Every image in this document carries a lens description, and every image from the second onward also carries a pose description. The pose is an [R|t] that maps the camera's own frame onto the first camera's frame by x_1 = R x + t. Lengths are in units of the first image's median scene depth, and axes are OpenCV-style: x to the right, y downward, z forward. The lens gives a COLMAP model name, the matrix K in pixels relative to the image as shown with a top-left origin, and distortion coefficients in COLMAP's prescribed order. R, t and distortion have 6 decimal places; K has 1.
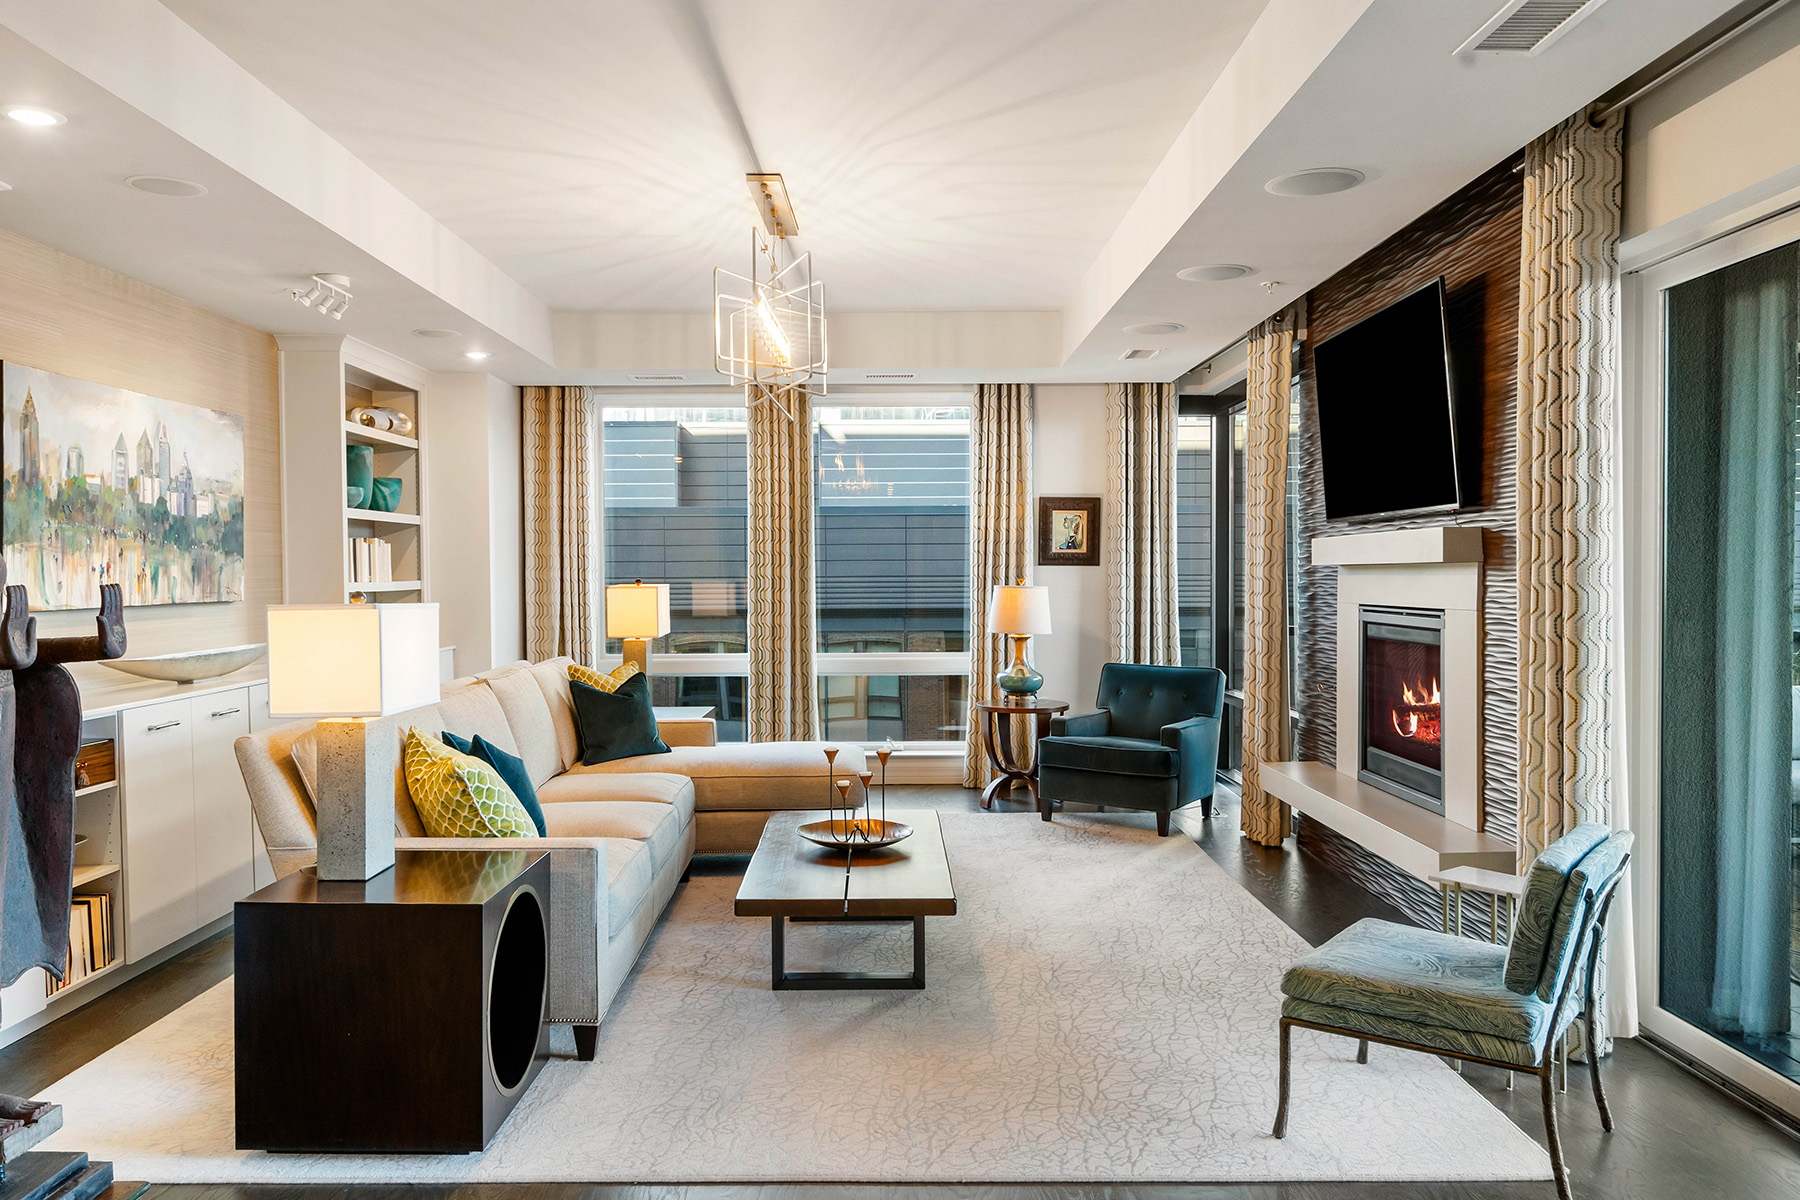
lens RADIAL K [[1294.4, 0, 894.1], [0, 1294.4, 599.2], [0, 0, 1]] dist [0.006599, -0.004449]
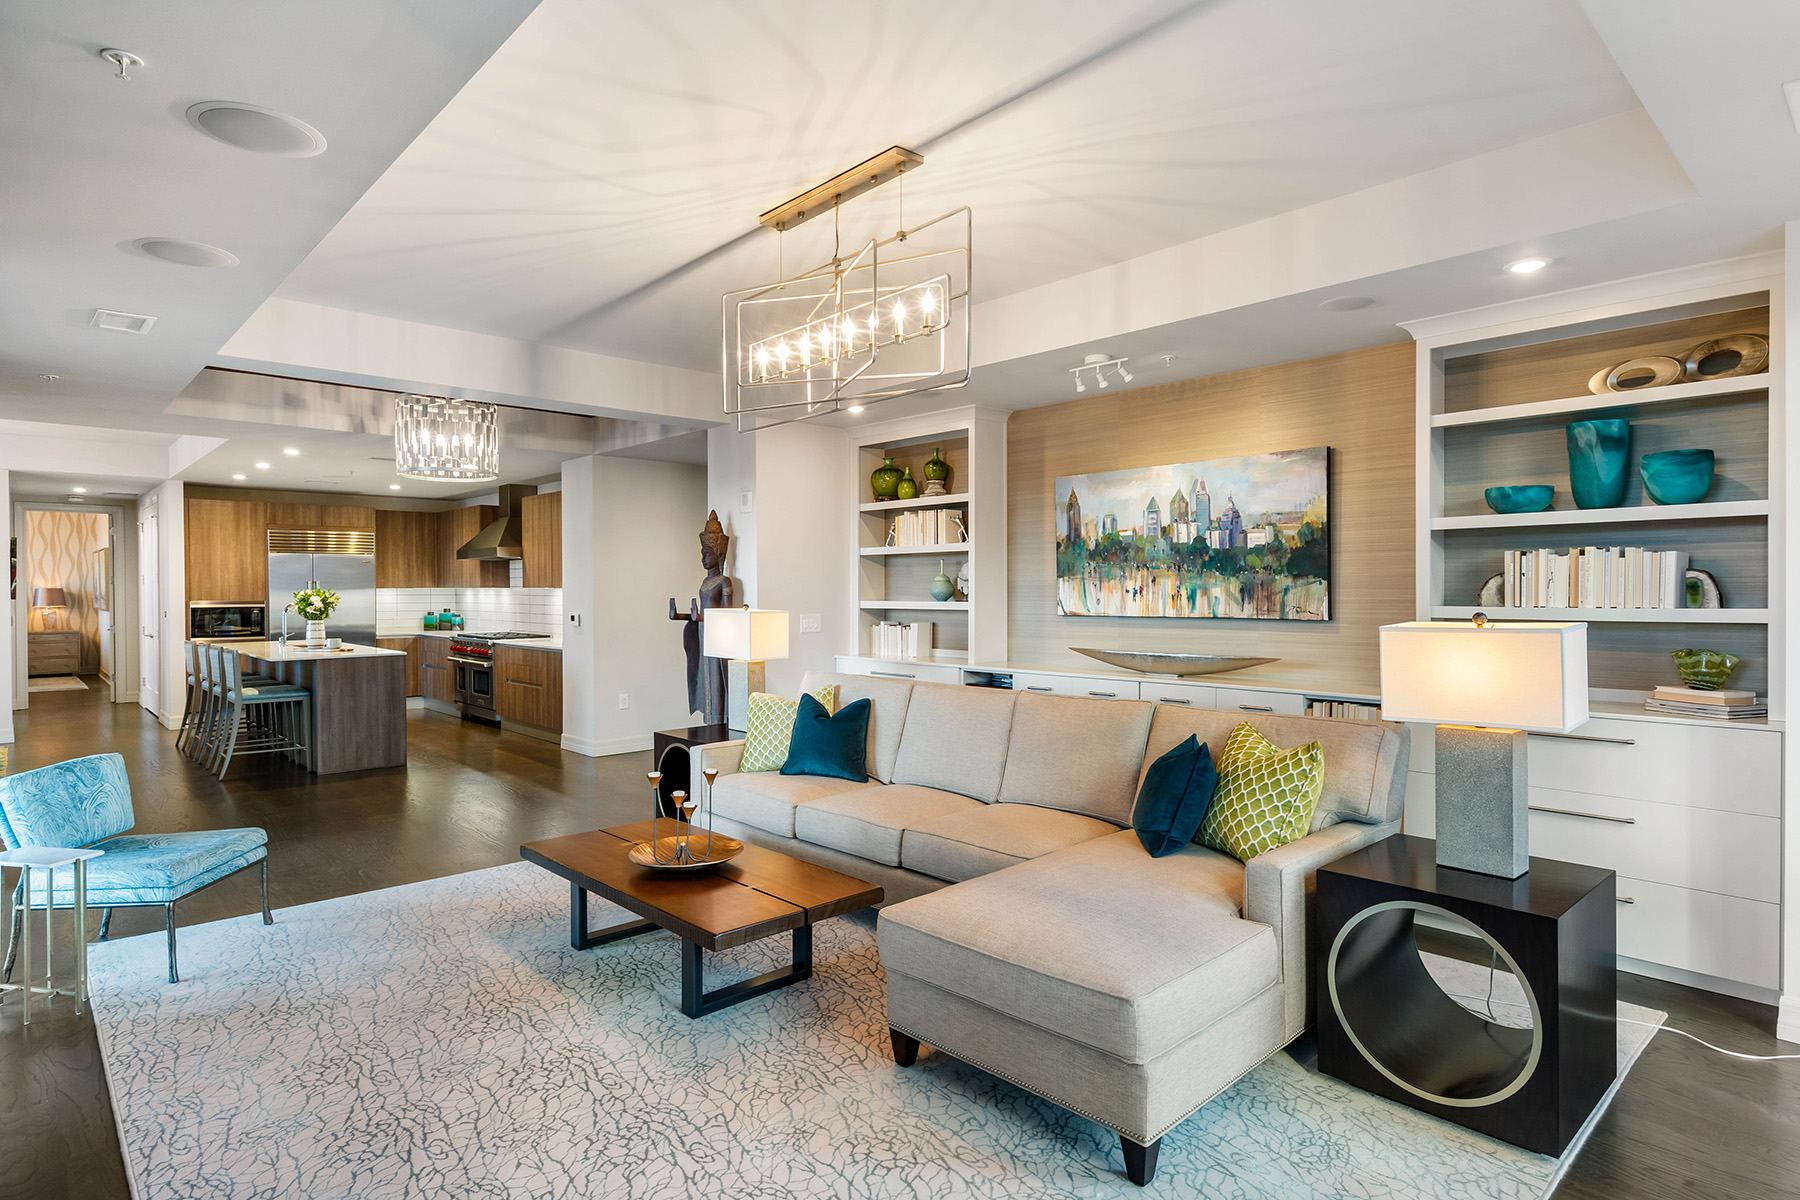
lens RADIAL K [[968.2, 0, 897.2], [0, 968.2, 598.4], [0, 0, 1]] dist [-0.006122, 0.004639]
pose [[-0.738276, 0.013361, -0.674366, 0.362682], [-0.007291, 0.999587, 0.027786, -0.044623], [0.674459, 0.025431, -0.737874, 1.678410]]
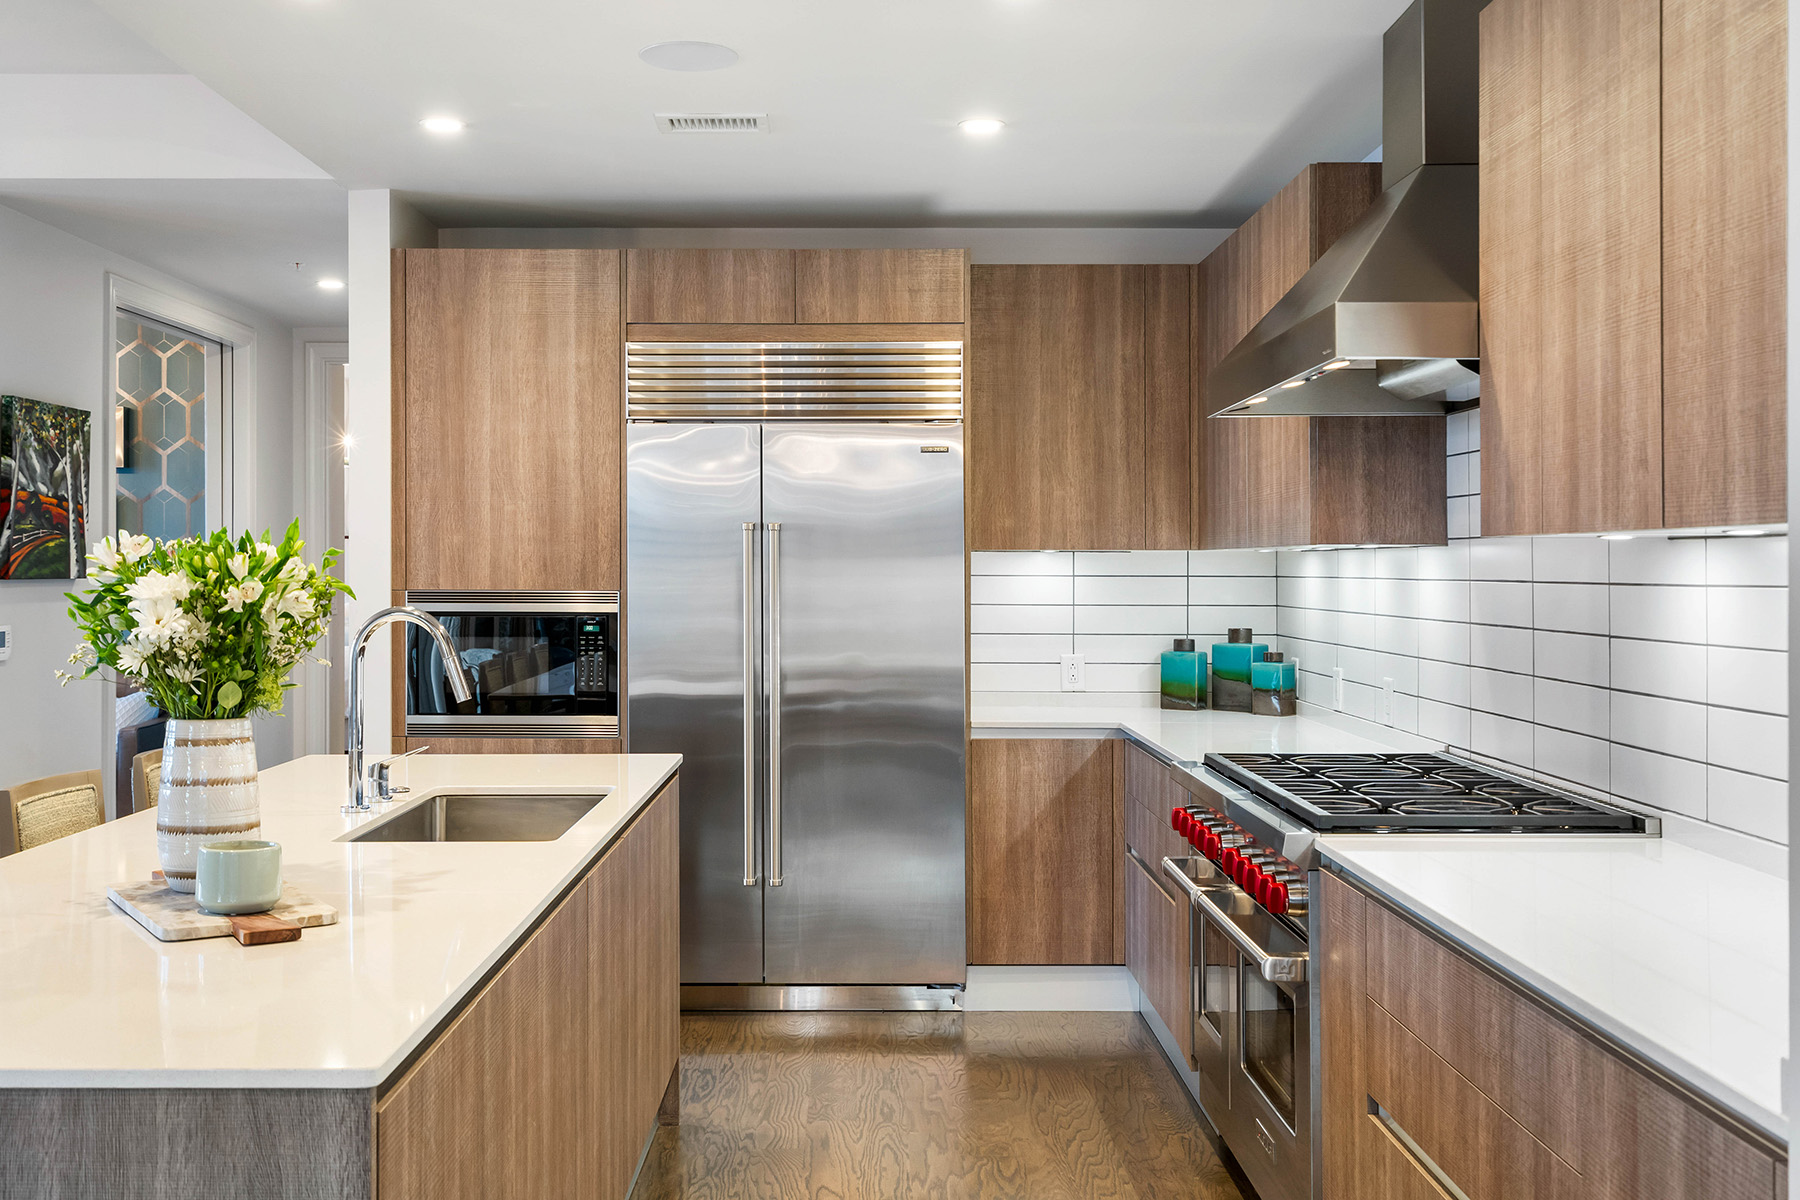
lens RADIAL K [[1823.8, 0, 865.2], [0, 1823.8, 568.9], [0, 0, 1]] dist [0.005136, 0.000000]
pose [[-0.999994, 0.003415, 0.000492, -0.228096], [0.003424, 0.999809, 0.019239, -0.004628], [-0.000426, 0.019241, -0.999815, 0.251726]]
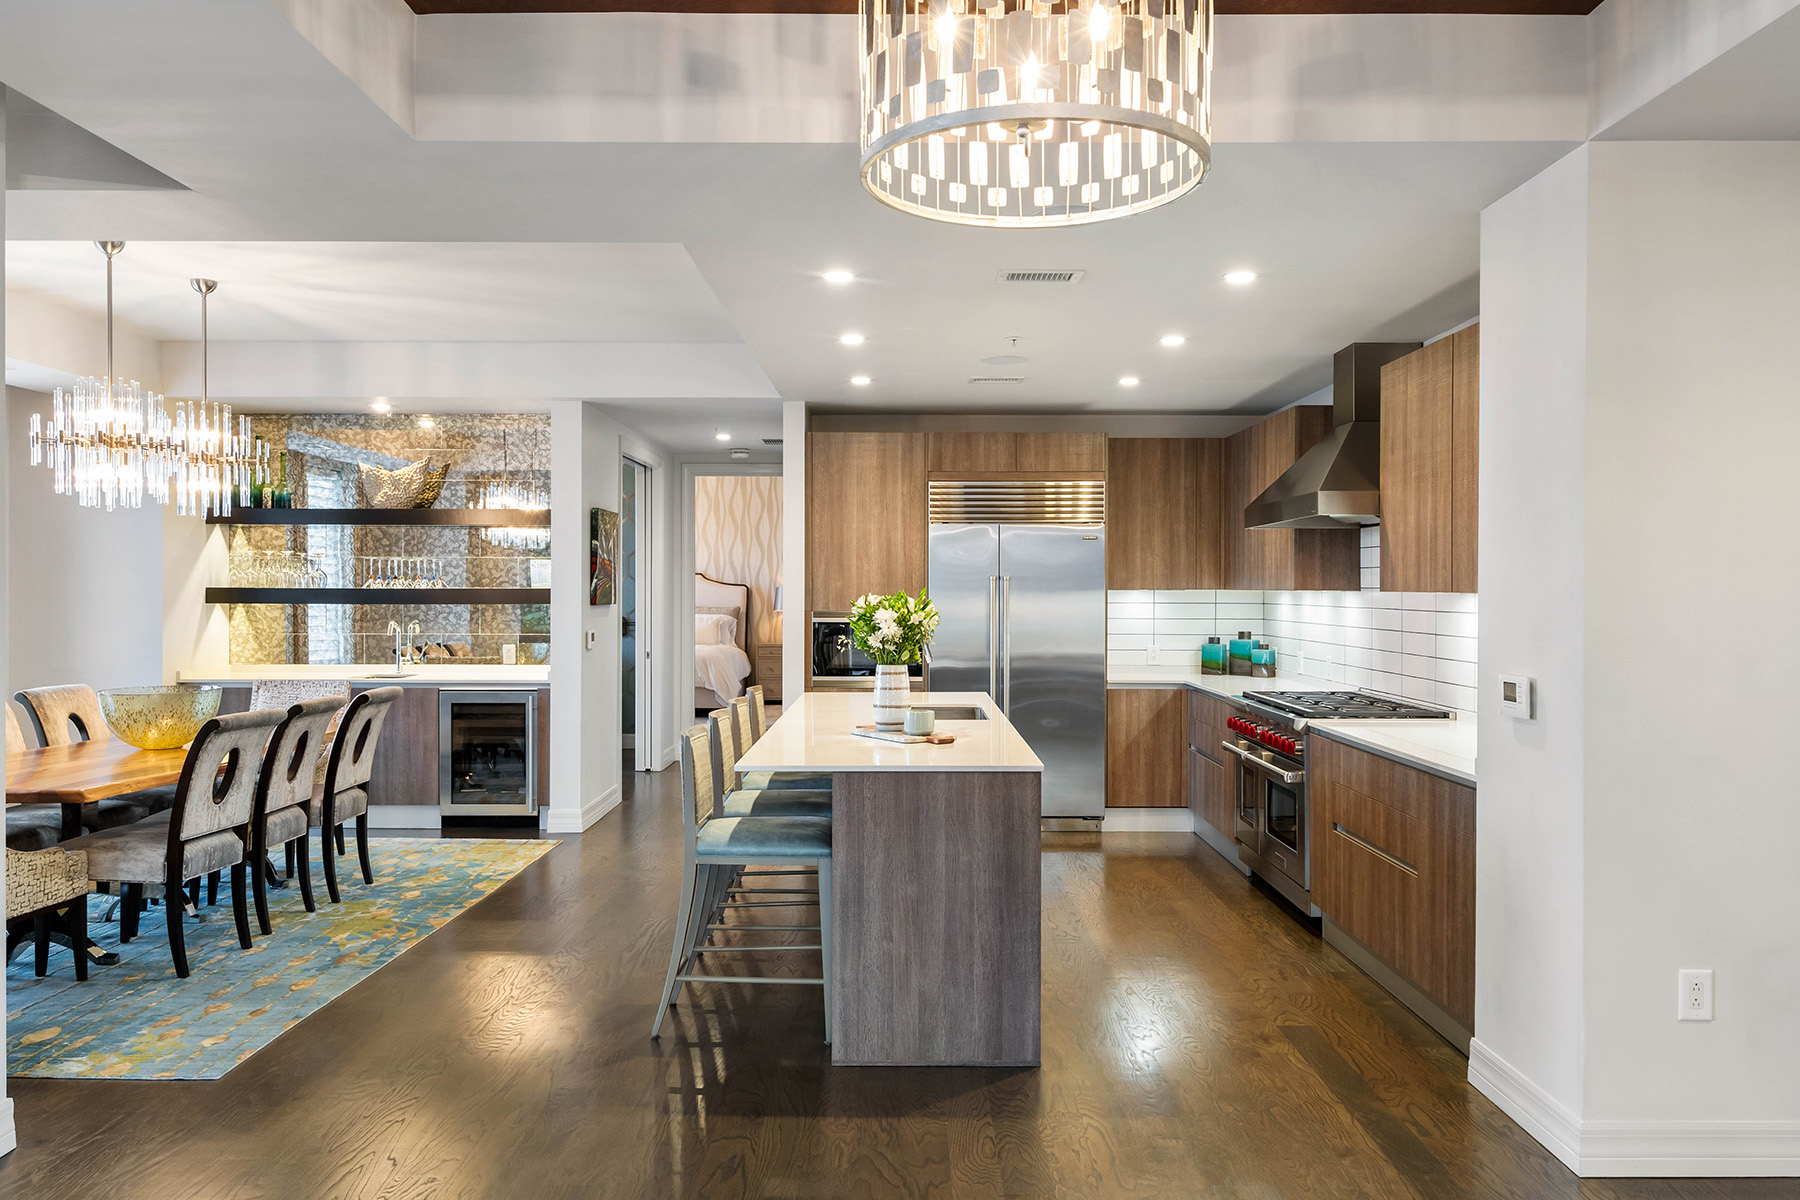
lens RADIAL K [[1347.6, 0, 904.5], [0, 1347.6, 605.9], [0, 0, 1]] dist [0.014076, 0.008796]
pose [[-0.999992, 0.002326, 0.003331, -0.046003], [0.002435, 0.999457, 0.032852, -0.030384], [-0.003252, 0.032860, -0.999455, 0.751826]]
